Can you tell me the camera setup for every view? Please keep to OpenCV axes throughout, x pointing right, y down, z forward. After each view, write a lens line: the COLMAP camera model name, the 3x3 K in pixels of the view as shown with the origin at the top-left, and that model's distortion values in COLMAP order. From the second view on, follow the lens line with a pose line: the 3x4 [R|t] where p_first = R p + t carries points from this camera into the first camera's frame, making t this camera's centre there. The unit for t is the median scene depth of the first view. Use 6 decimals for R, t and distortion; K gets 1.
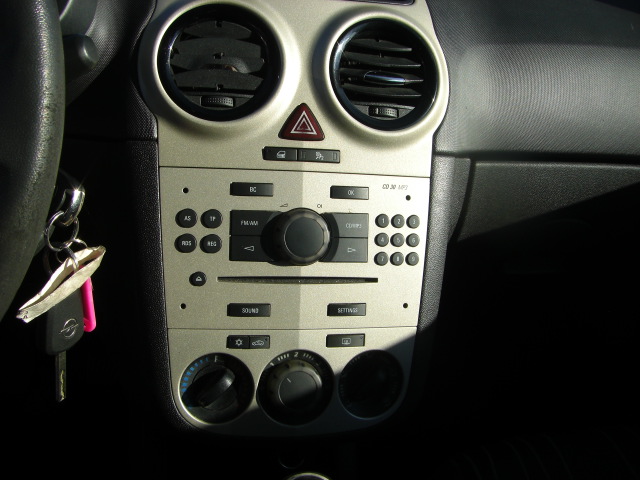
lens RADIAL K [[717.4, 0, 320.0], [0, 717.4, 240.0], [0, 0, 1]] dist [-0.179790, 0.119708]
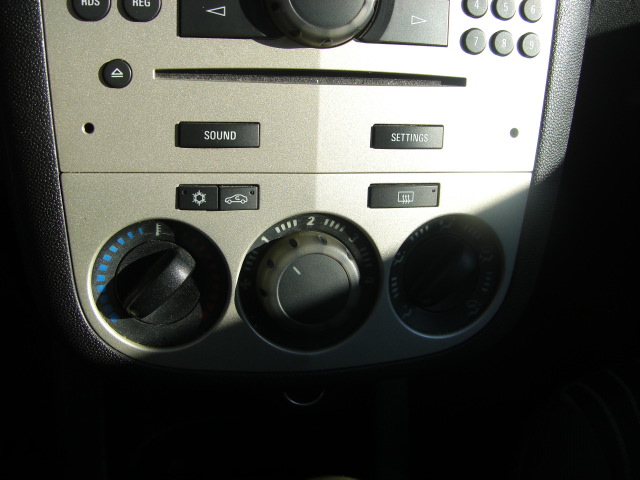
lens RADIAL K [[717.4, 0, 320.0], [0, 717.4, 240.0], [0, 0, 1]] dist [-0.179790, 0.119708]
pose [[0.999621, 0.006669, -0.026706, -0.012429], [-0.001408, 0.981320, 0.192377, 0.072977], [0.027490, -0.192267, 0.980958, 0.484373]]
